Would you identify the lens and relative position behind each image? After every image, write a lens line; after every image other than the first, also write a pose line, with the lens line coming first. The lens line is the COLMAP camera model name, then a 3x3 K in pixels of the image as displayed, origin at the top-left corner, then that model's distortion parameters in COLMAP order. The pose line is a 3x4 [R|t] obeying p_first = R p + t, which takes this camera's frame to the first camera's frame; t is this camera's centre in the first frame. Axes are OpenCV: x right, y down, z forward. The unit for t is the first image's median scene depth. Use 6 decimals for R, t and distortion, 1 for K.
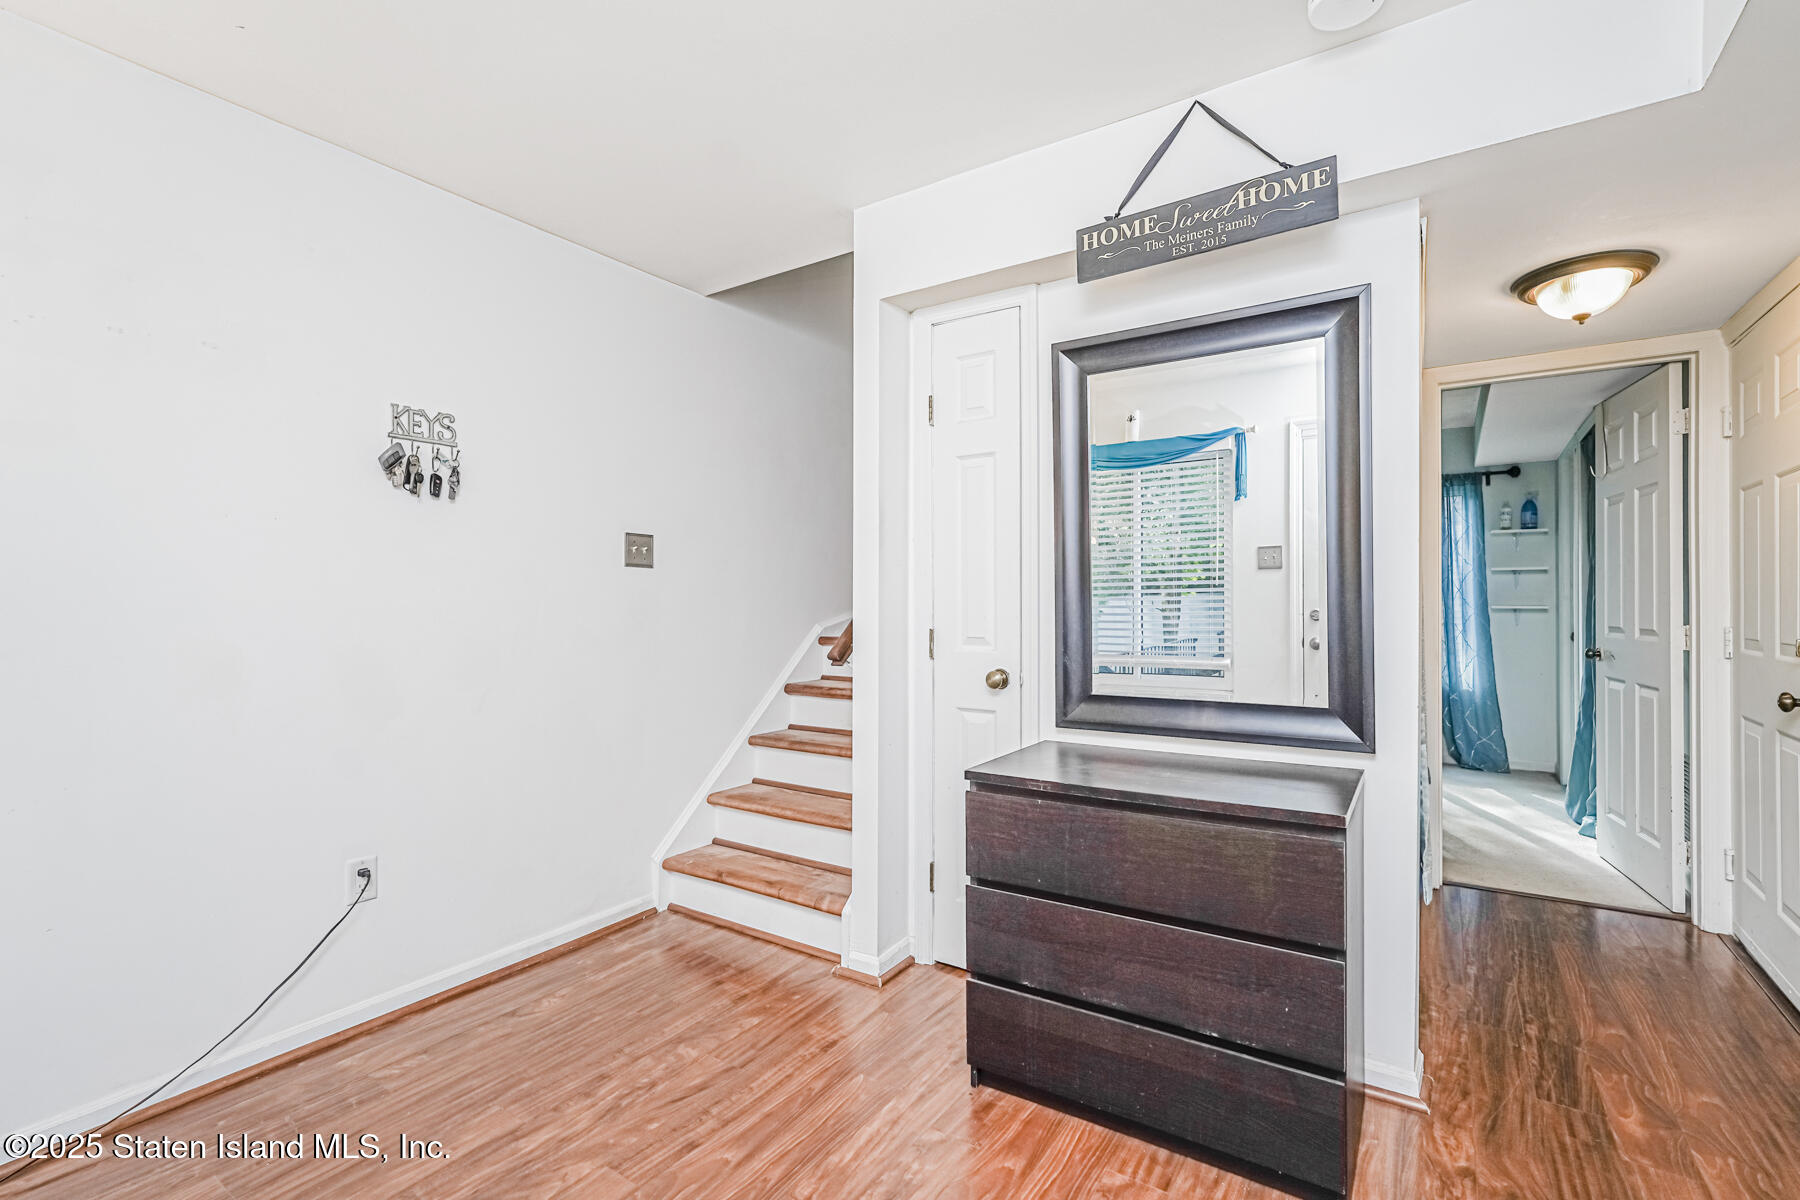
lens RADIAL K [[821.9, 0, 901.7], [0, 821.9, 603.6], [0, 0, 1]] dist [-0.013139, 0.008119]
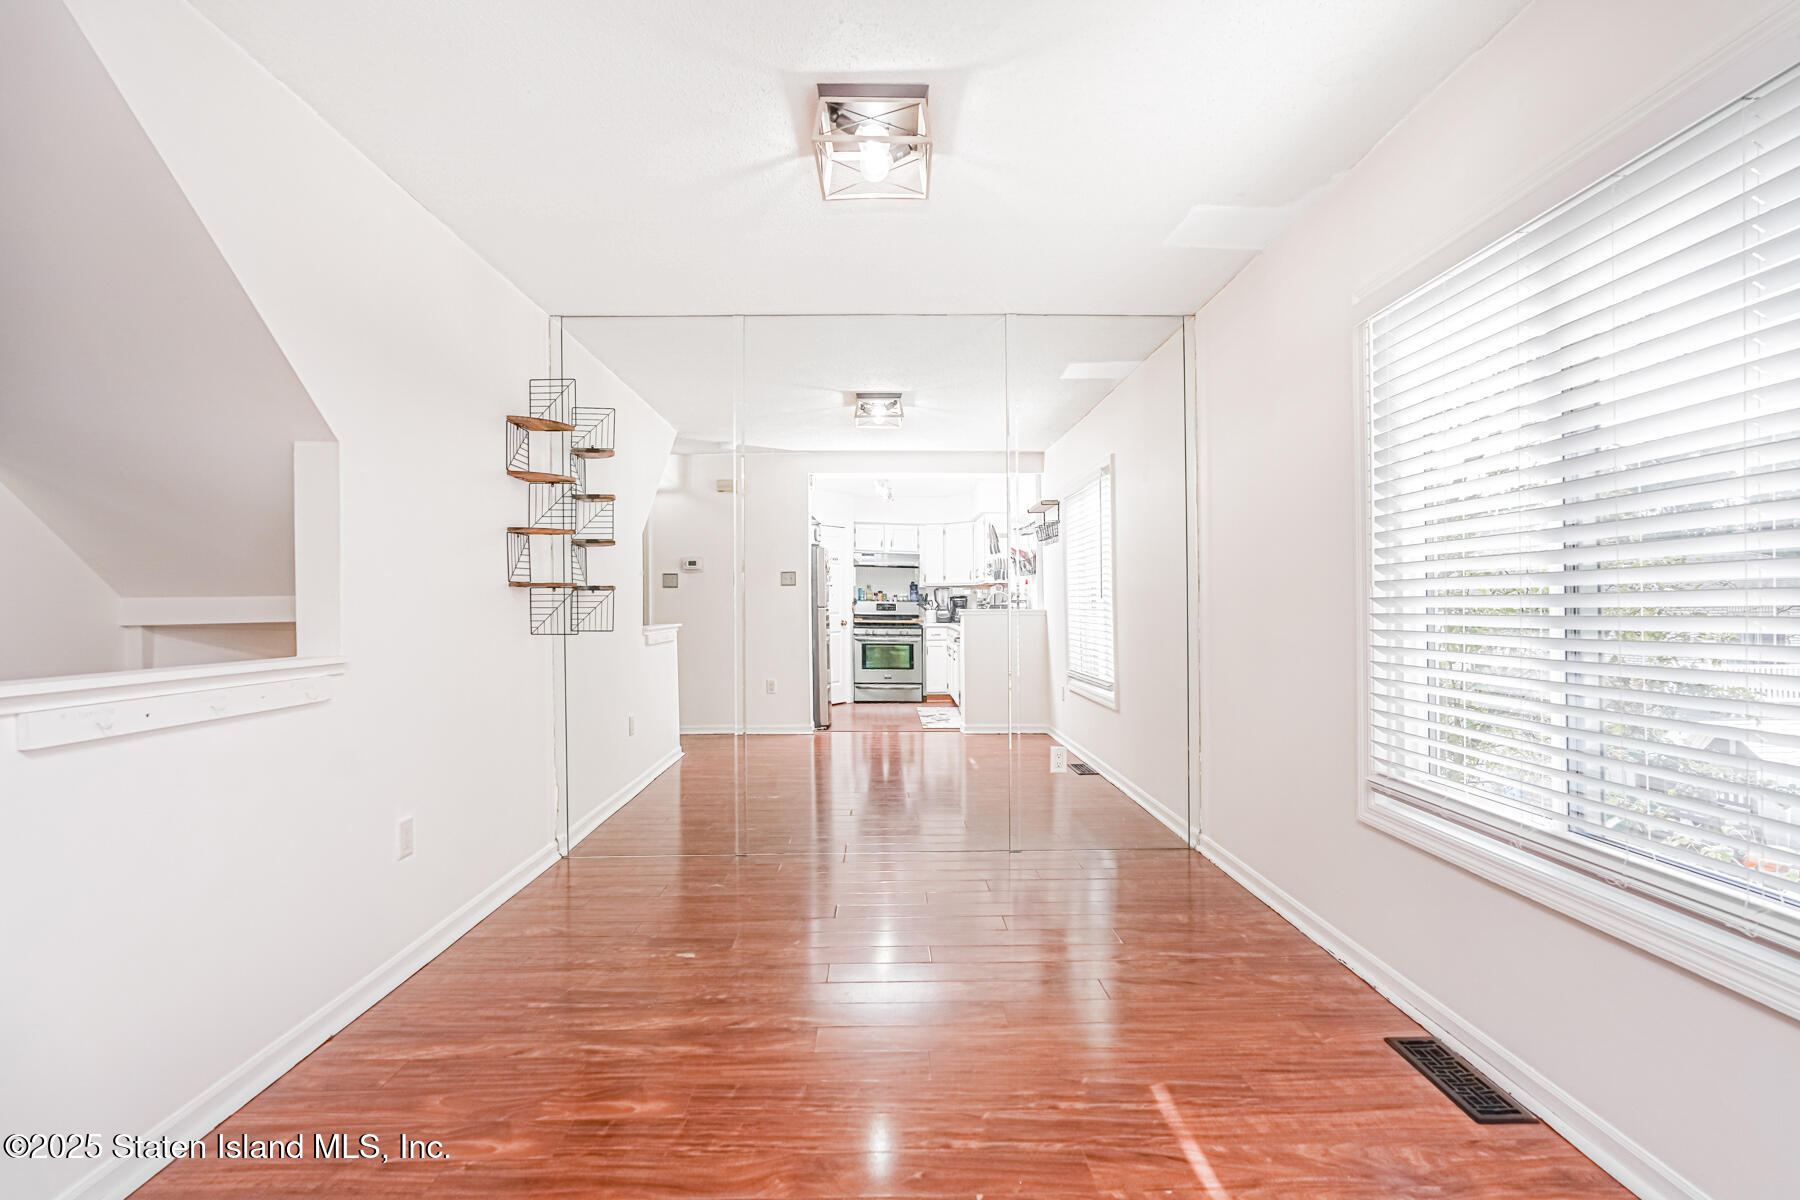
lens RADIAL K [[821.9, 0, 895.1], [0, 821.9, 601.6], [0, 0, 1]] dist [-0.013139, 0.008119]
pose [[-0.560820, 0.012083, 0.827849, -0.628944], [0.007044, 0.999927, -0.009823, 0.022214], [-0.827908, 0.000323, -0.560864, 1.833292]]
